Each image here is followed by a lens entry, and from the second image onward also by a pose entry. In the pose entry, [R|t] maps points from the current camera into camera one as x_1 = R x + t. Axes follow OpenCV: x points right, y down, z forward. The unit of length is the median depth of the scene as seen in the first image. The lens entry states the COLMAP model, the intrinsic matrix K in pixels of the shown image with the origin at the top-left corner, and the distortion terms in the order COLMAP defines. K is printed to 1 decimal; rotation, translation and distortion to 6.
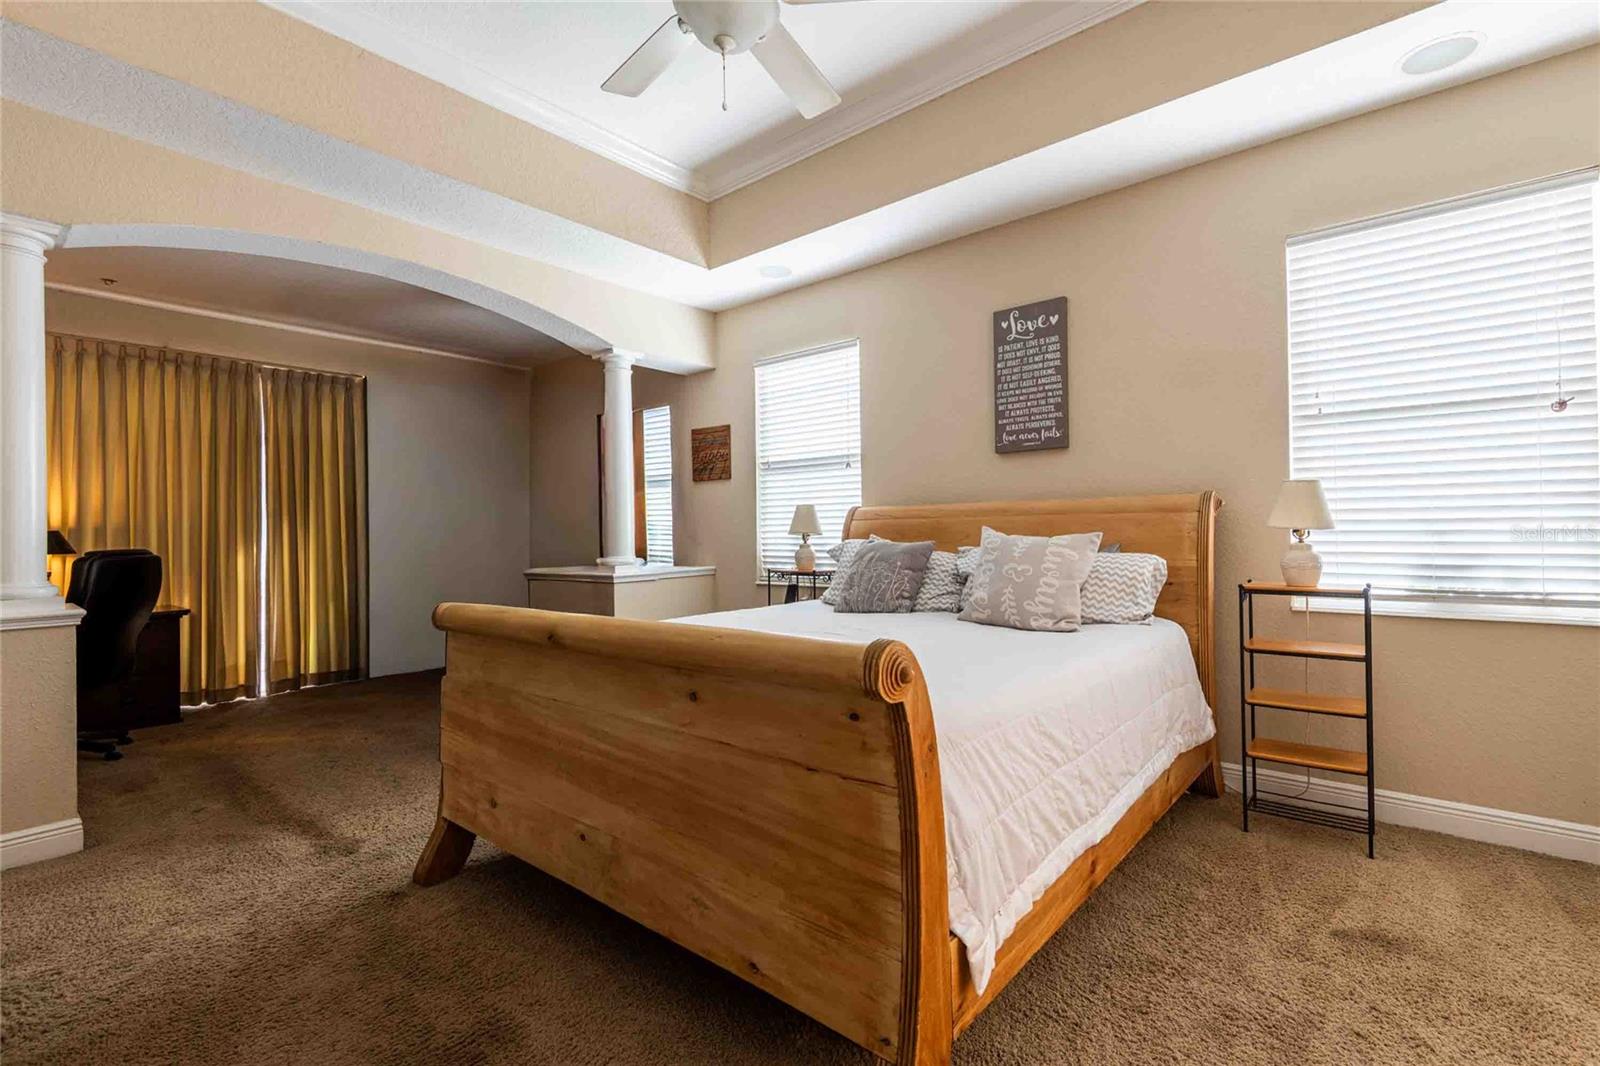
lens RADIAL K [[735.7, 0, 806.6], [0, 735.7, 539.6], [0, 0, 1]] dist [0.012032, -0.008712]
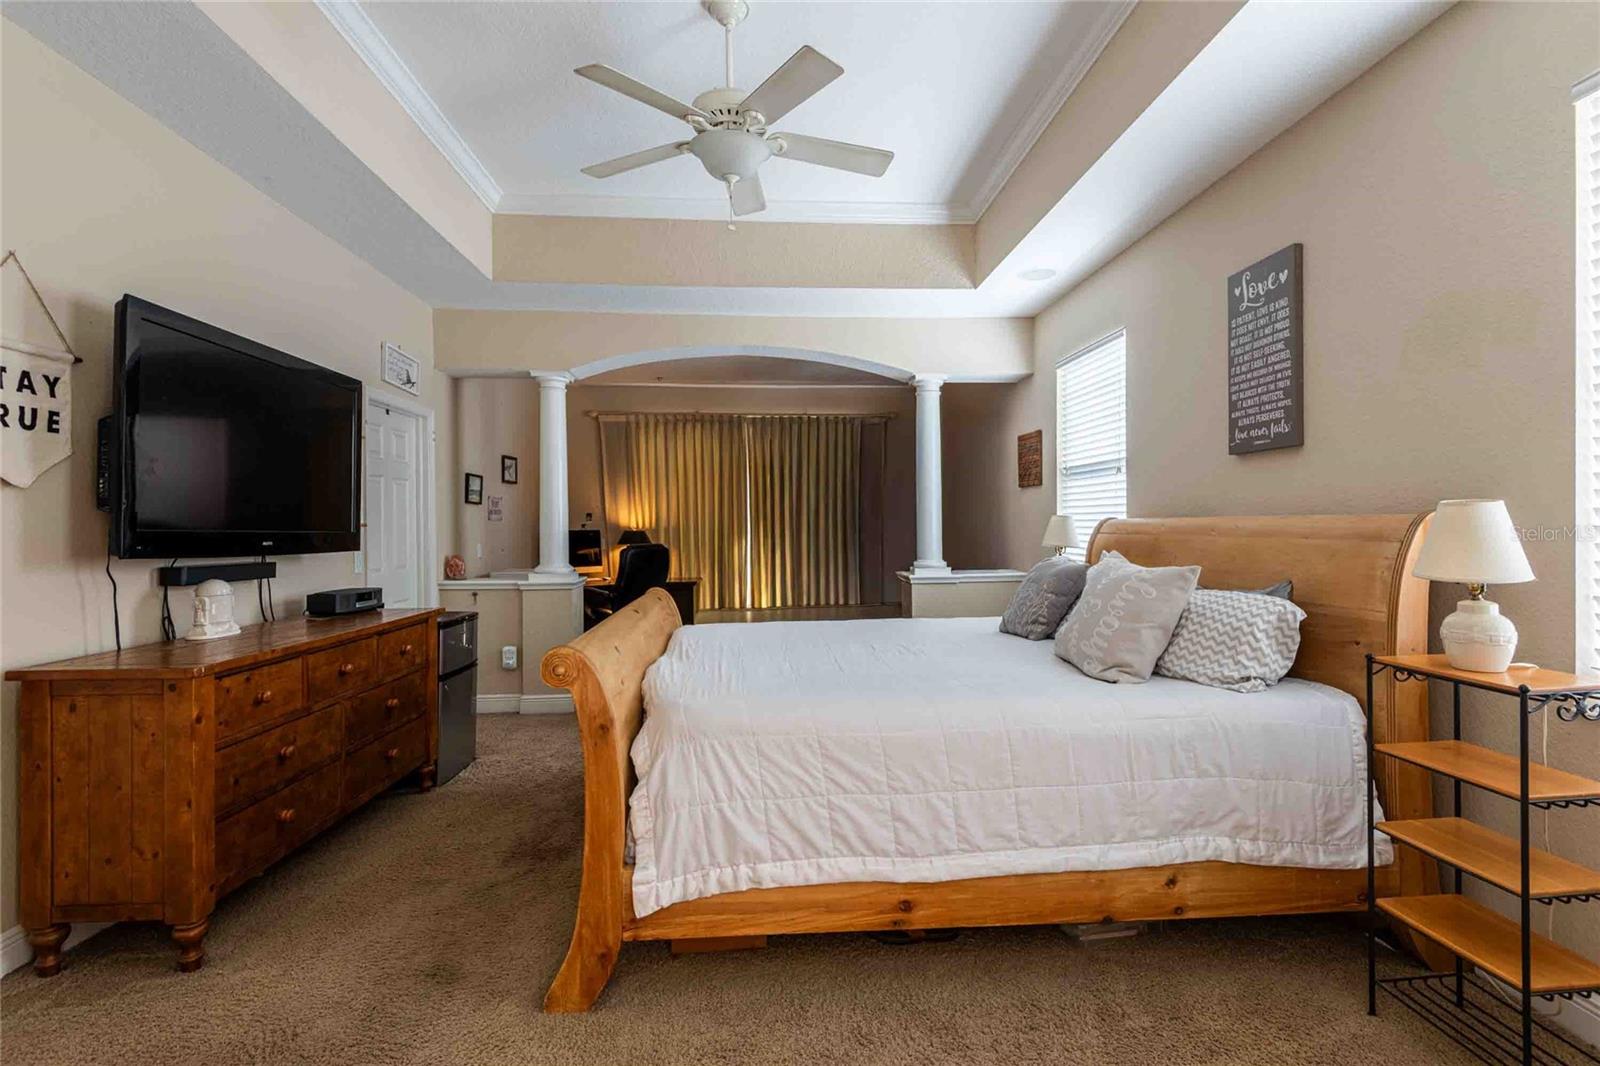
lens RADIAL K [[735.7, 0, 789.0], [0, 735.7, 546.5], [0, 0, 1]] dist [0.012032, -0.008712]
pose [[0.685224, 0.029406, -0.727739, 0.530843], [-0.007208, 0.999409, 0.033597, -0.043004], [0.728297, -0.017776, 0.685031, 0.107088]]
